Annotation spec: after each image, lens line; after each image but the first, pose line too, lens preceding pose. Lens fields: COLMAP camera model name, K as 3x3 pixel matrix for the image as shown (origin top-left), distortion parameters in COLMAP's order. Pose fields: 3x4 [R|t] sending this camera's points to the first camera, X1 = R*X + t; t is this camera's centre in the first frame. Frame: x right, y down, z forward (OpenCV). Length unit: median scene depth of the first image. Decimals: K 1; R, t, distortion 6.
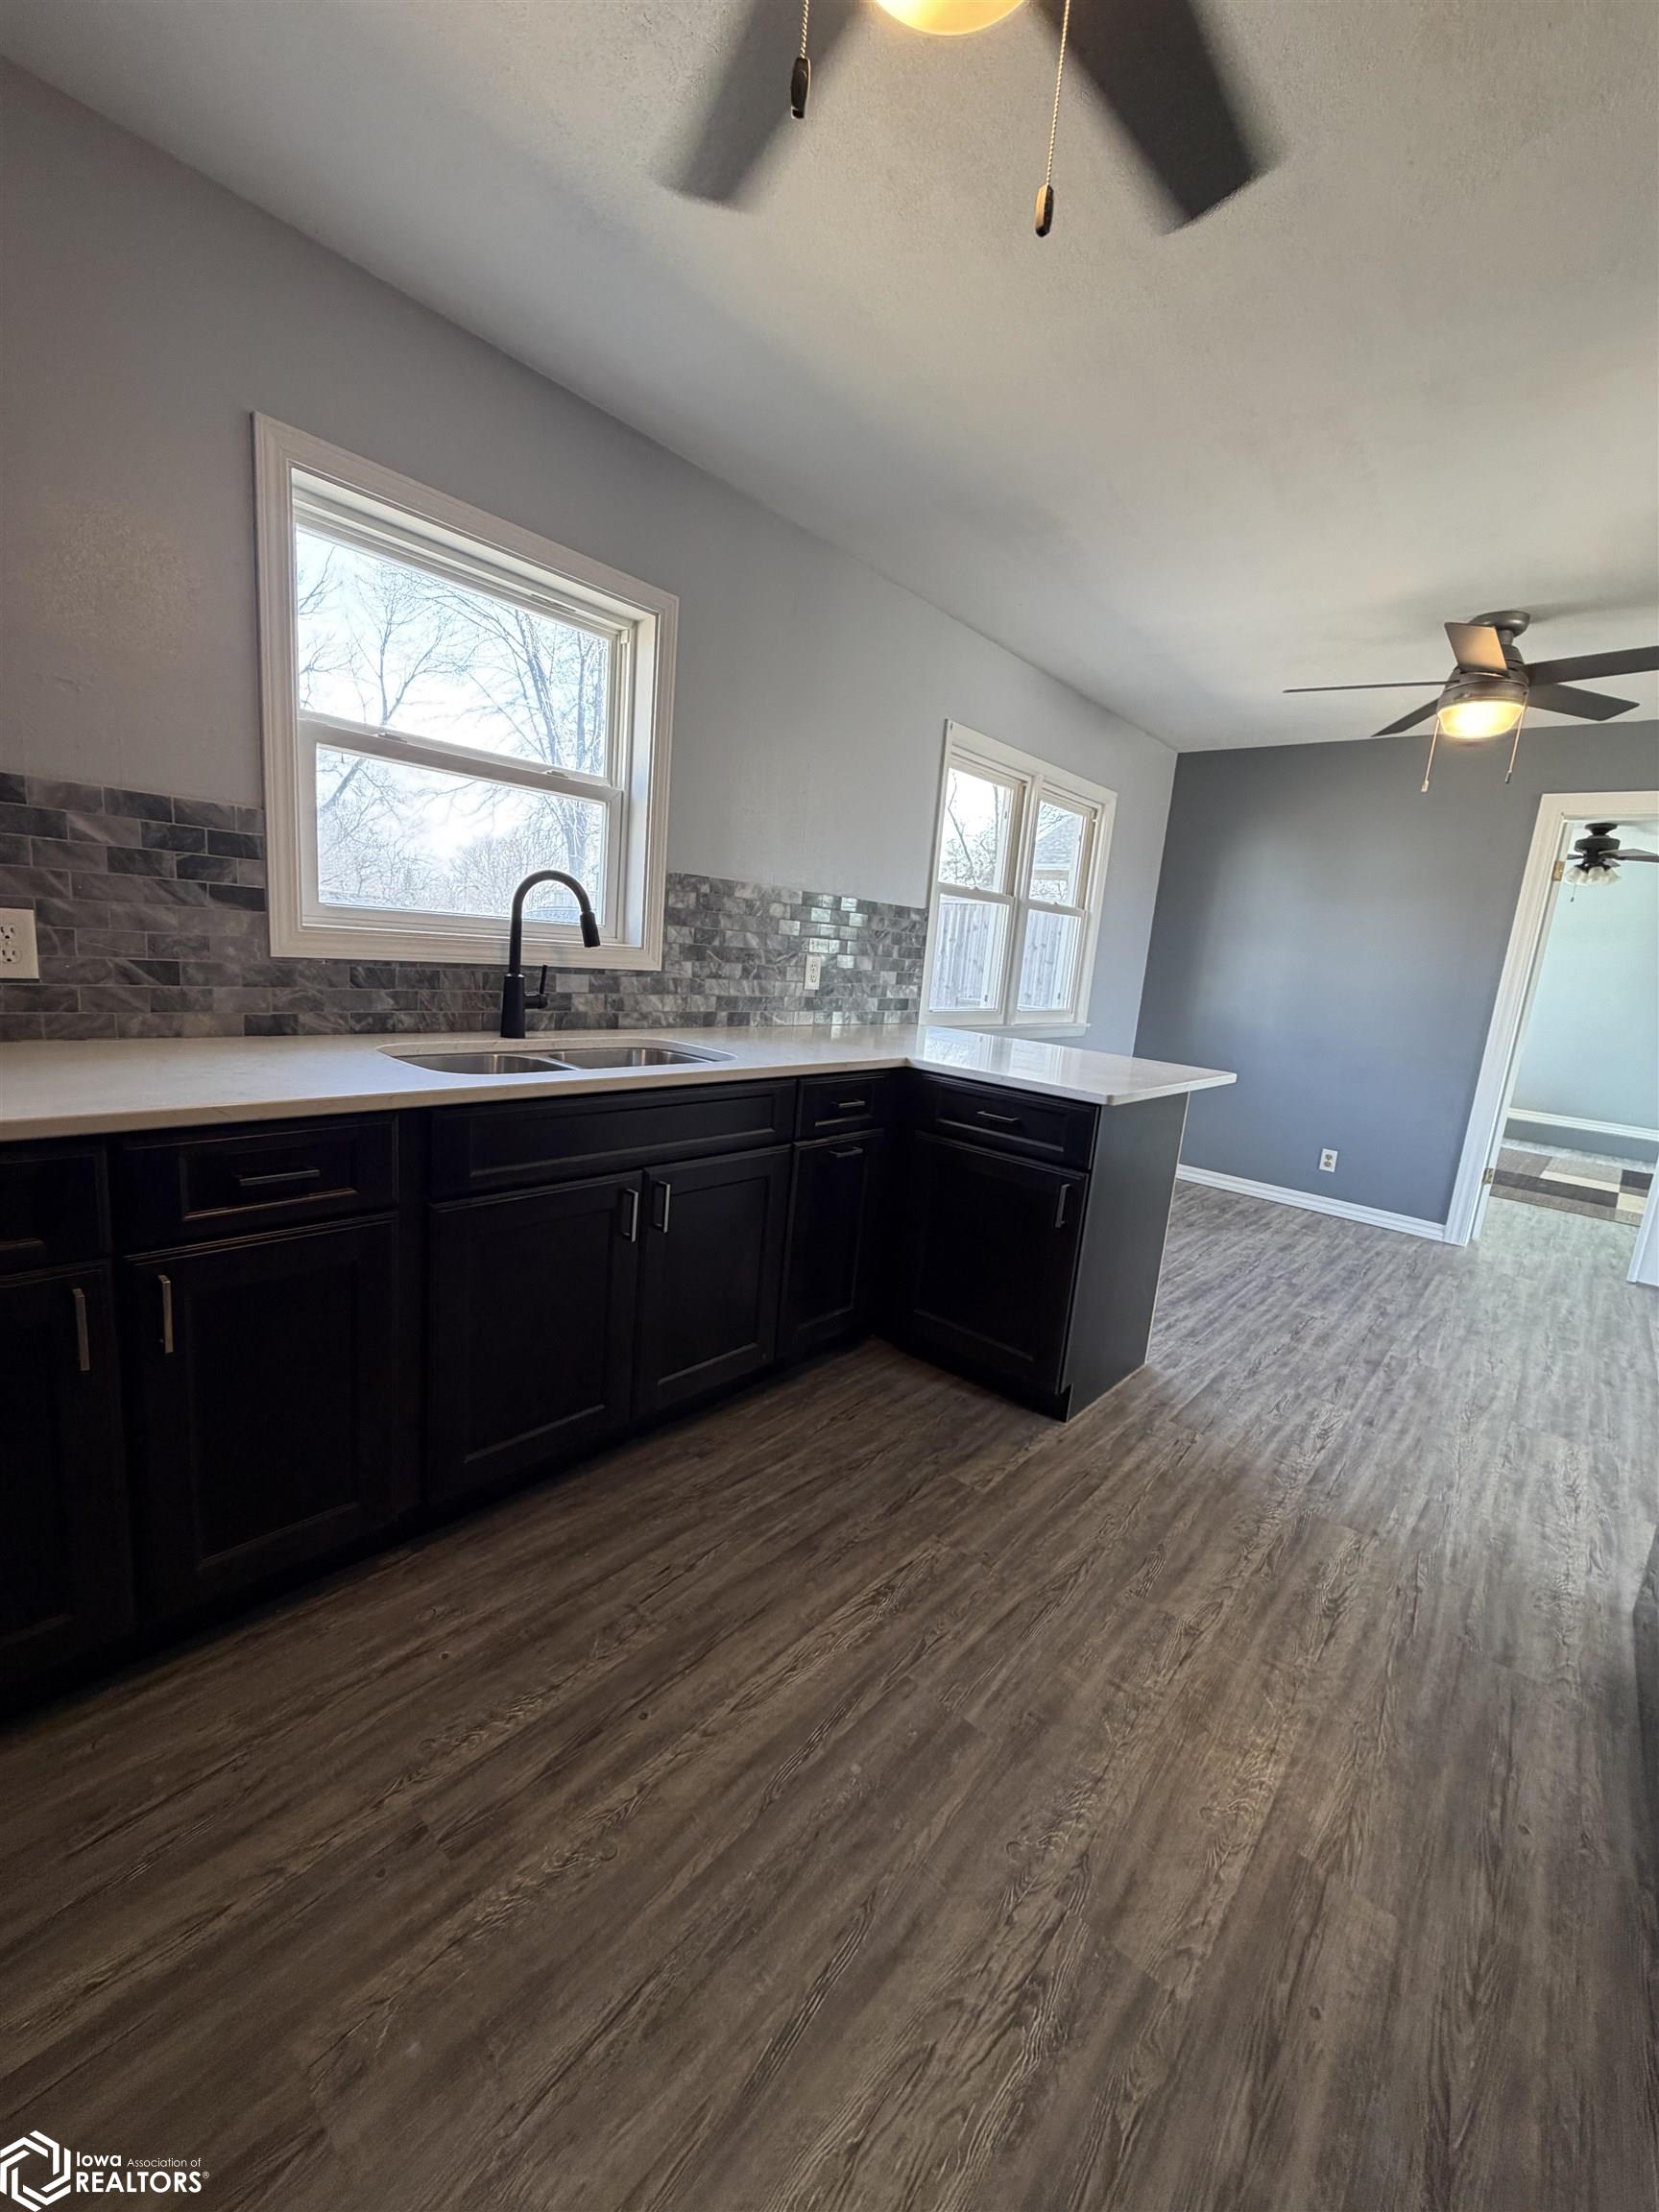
lens RADIAL K [[878.7, 0, 829.1], [0, 878.7, 1099.5], [0, 0, 1]] dist [0.001129, 0.000083]
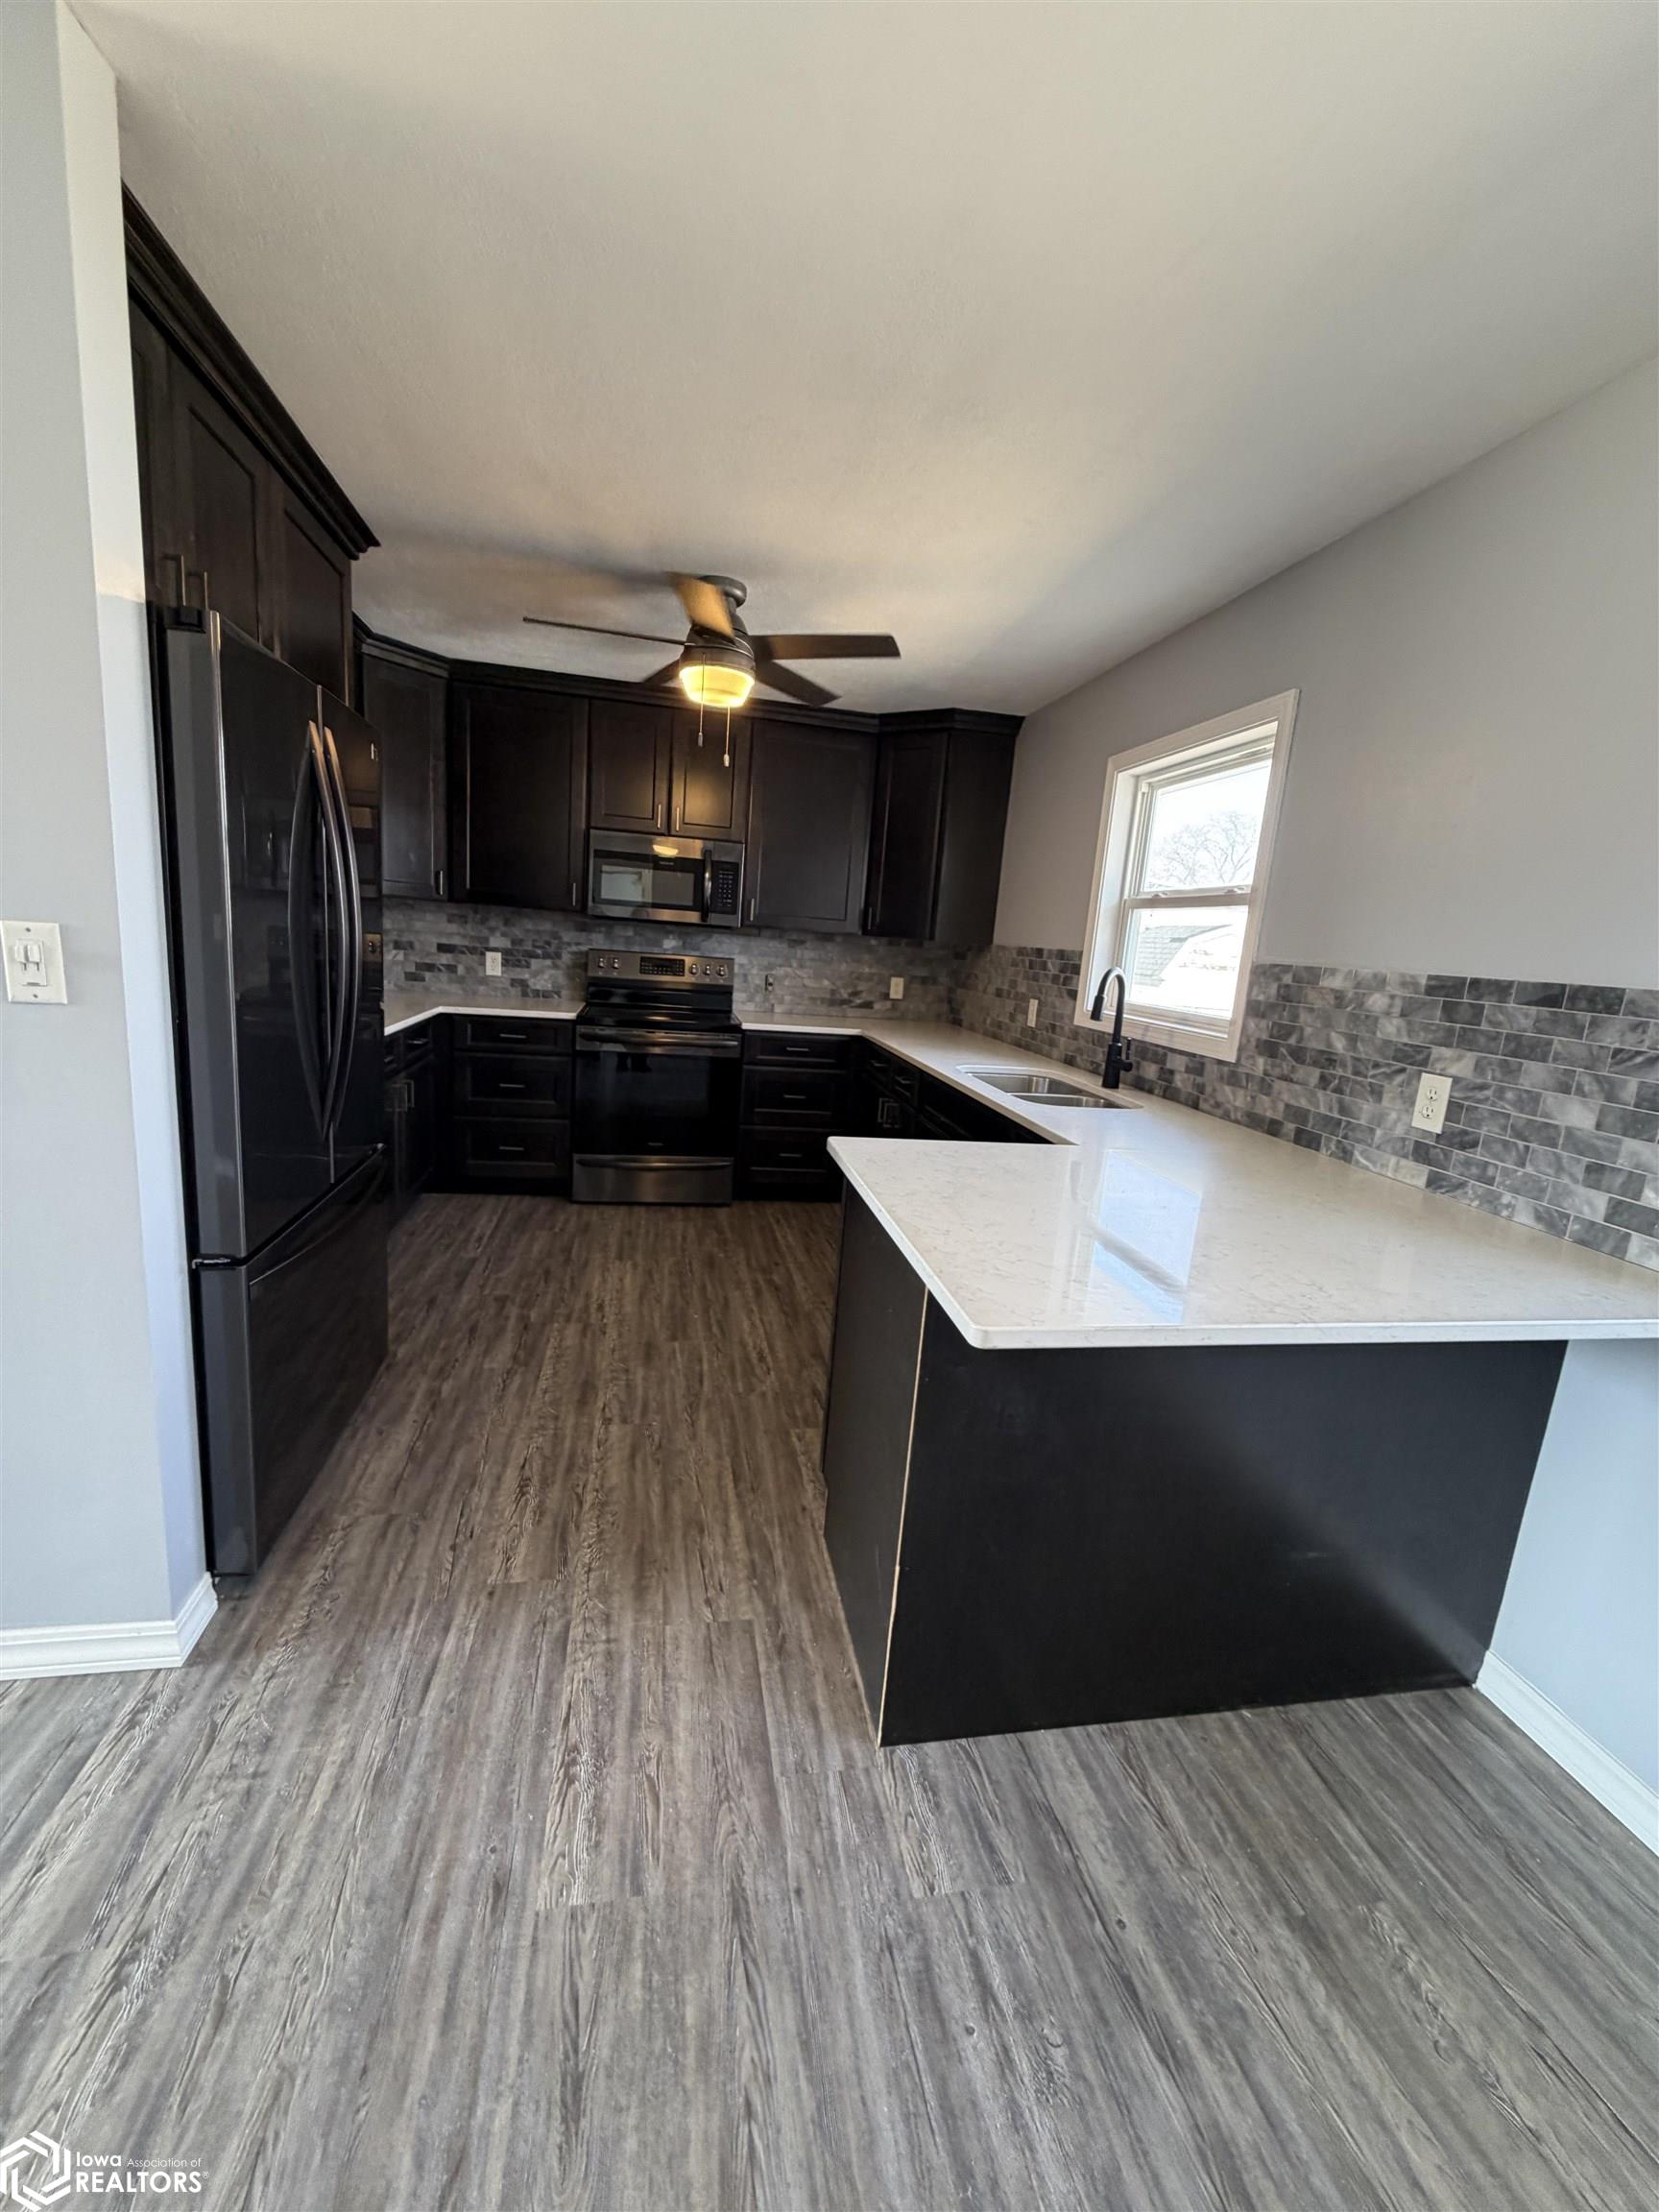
lens RADIAL K [[882.0, 0, 829.1], [0, 882.0, 1100.6], [0, 0, 1]] dist [0.000345, 0.000034]
pose [[-0.602041, 0.012684, -0.798364, 0.908524], [-0.269384, 0.938024, 0.218043, -0.208972], [0.751650, 0.346338, -0.561313, 1.285472]]
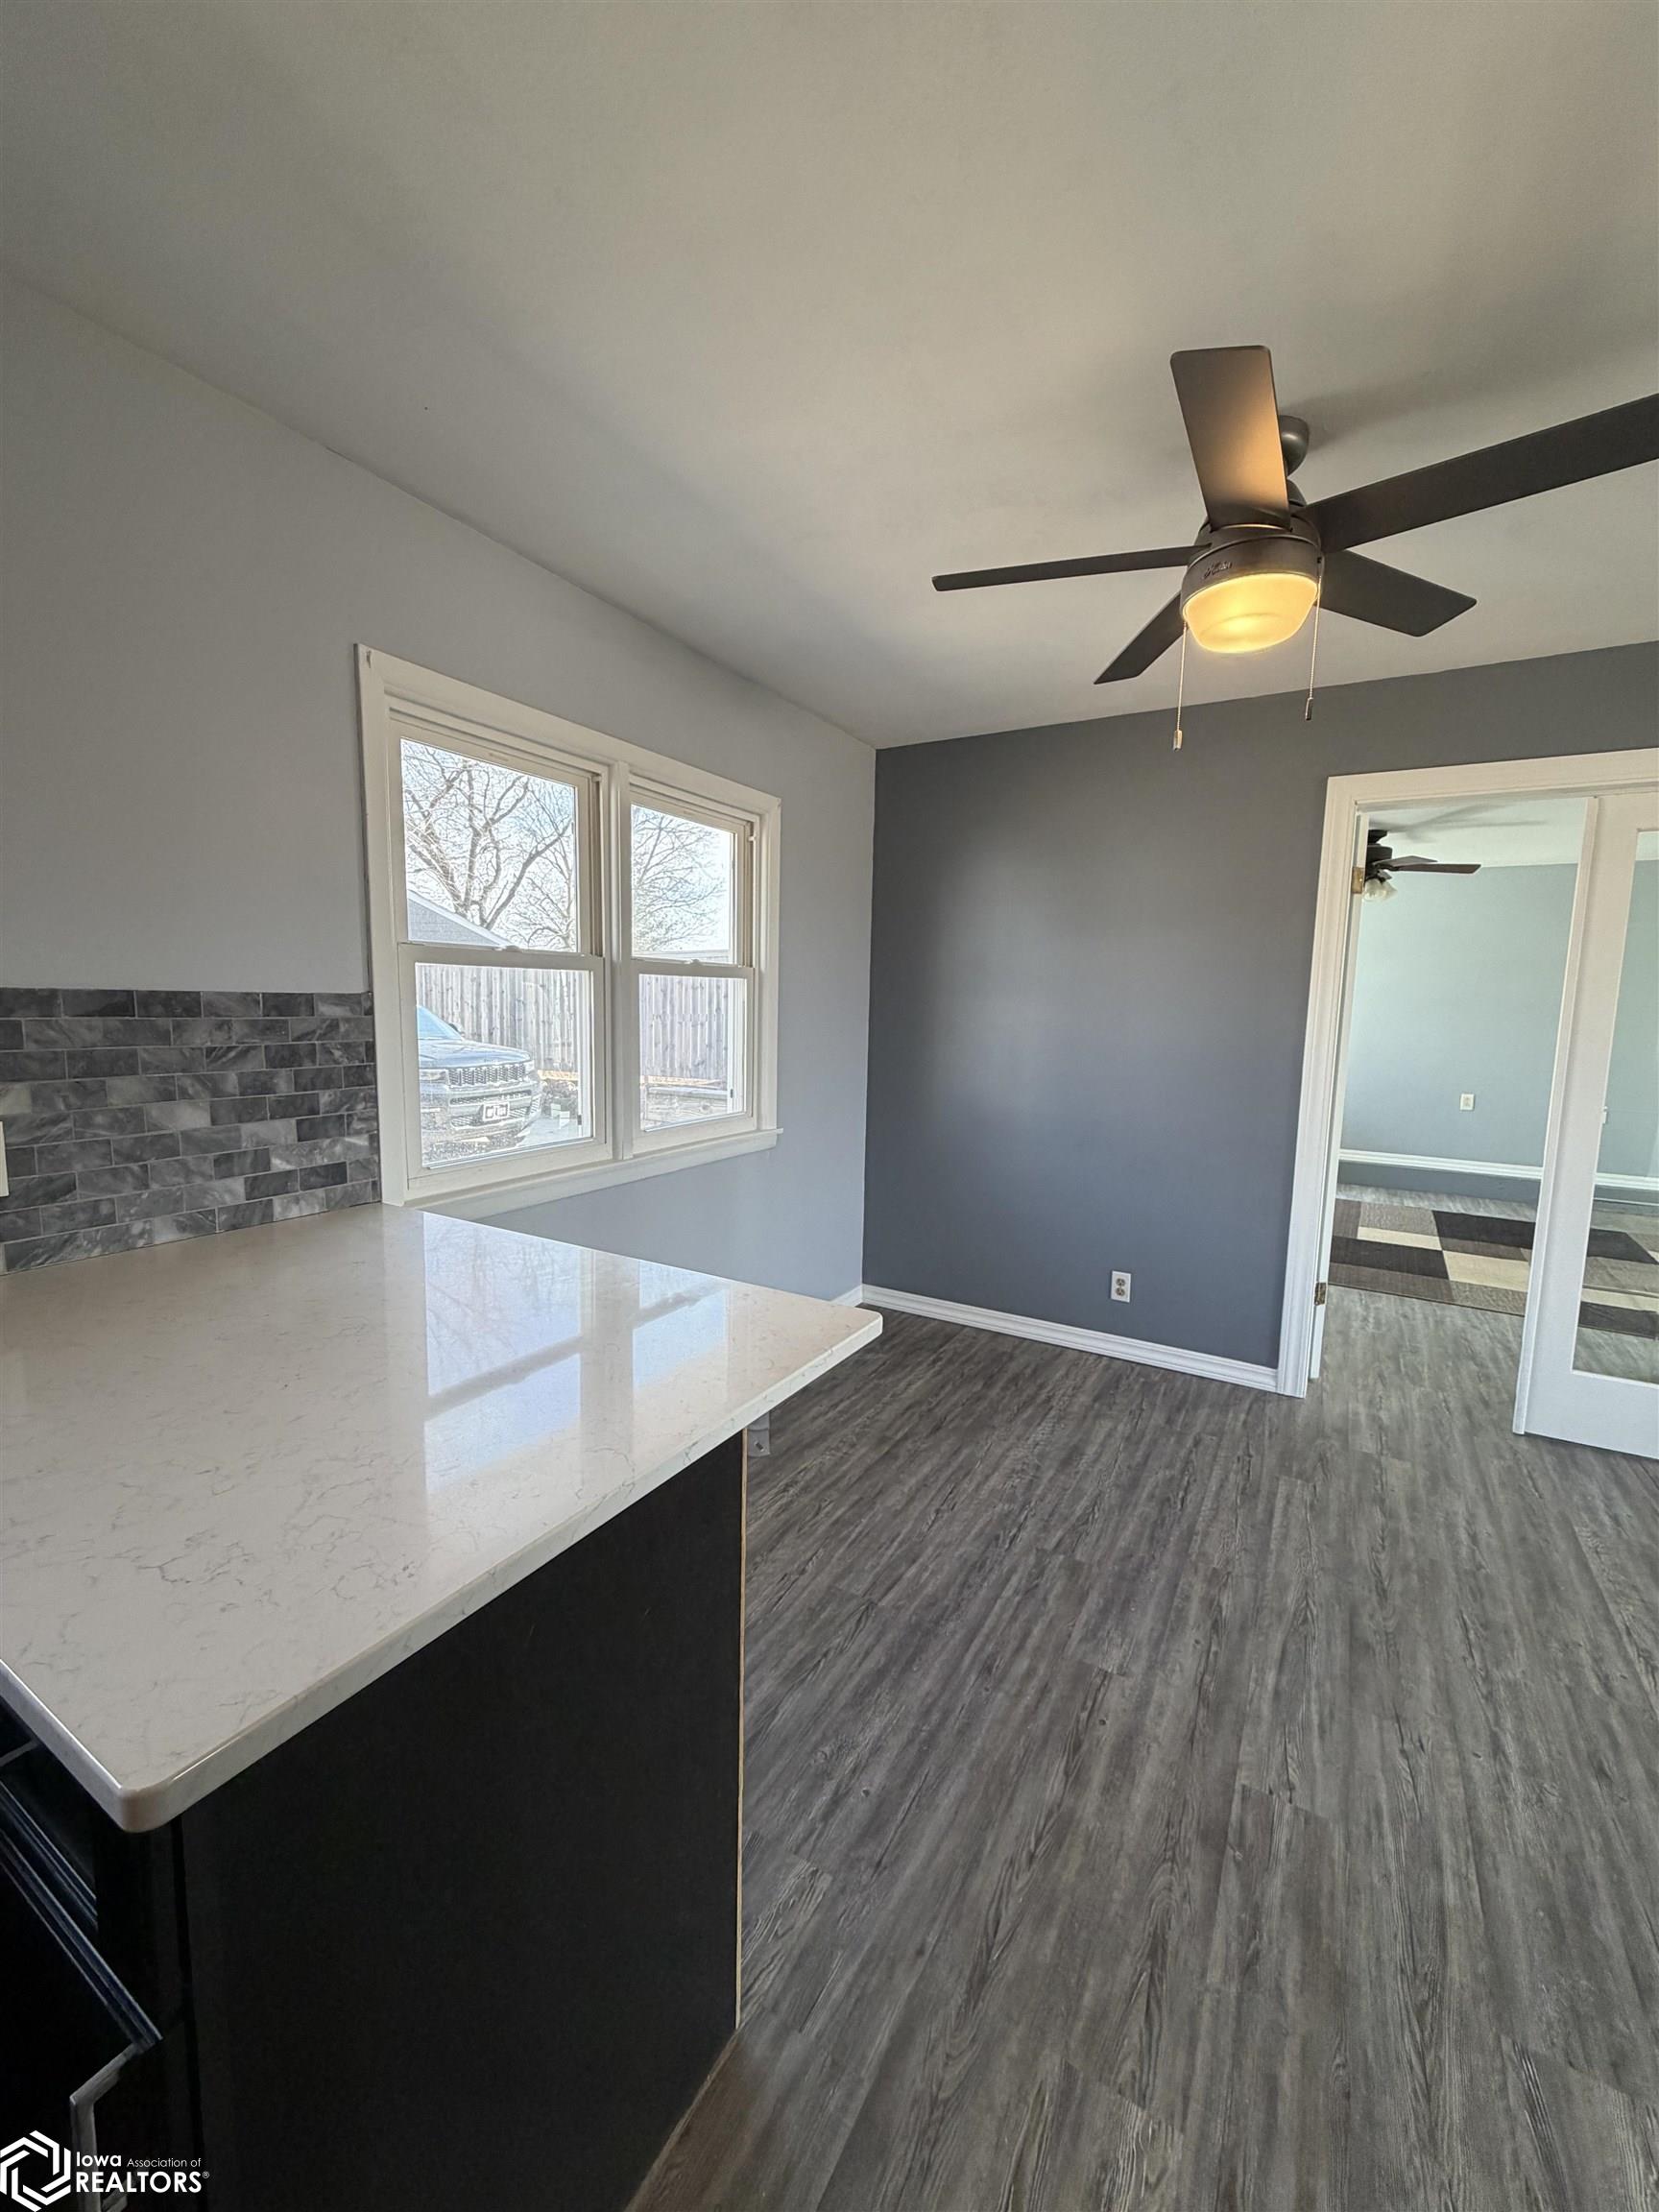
lens RADIAL K [[878.7, 0, 829.1], [0, 878.7, 1099.5], [0, 0, 1]] dist [0.001129, 0.000083]
pose [[0.980033, -0.086579, 0.178998, 0.410451], [0.096303, 0.994272, -0.046352, -0.142451], [-0.173959, 0.062665, 0.982757, 0.606593]]
